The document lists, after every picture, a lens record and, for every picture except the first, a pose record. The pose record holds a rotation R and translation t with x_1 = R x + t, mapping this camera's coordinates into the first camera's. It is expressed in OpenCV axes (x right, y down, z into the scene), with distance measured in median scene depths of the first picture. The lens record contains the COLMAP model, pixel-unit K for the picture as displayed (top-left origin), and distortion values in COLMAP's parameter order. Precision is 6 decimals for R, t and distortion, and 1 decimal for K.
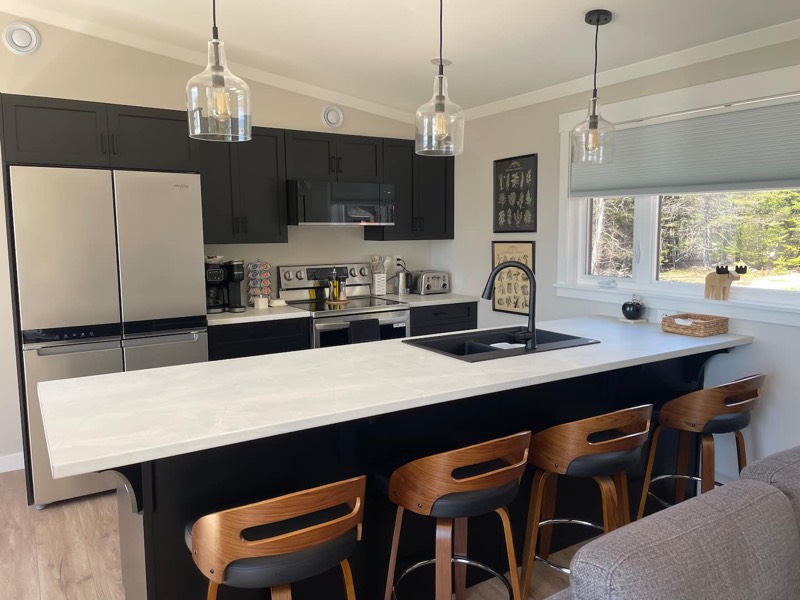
lens RADIAL K [[615.5, 0, 399.5], [0, 615.5, 296.2], [0, 0, 1]] dist [0.050787, 0.021411]
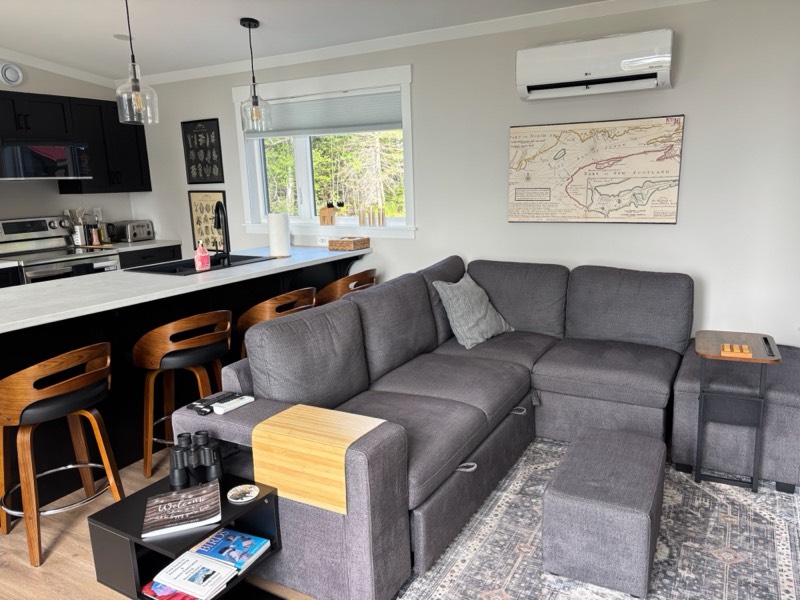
lens RADIAL K [[615.5, 0, 397.8], [0, 615.5, 297.9], [0, 0, 1]] dist [0.050787, 0.021411]
pose [[0.887741, -0.112859, 0.446295, -0.048505], [0.077403, 0.992274, 0.096960, 0.030733], [-0.453789, -0.051531, 0.889618, -0.266784]]
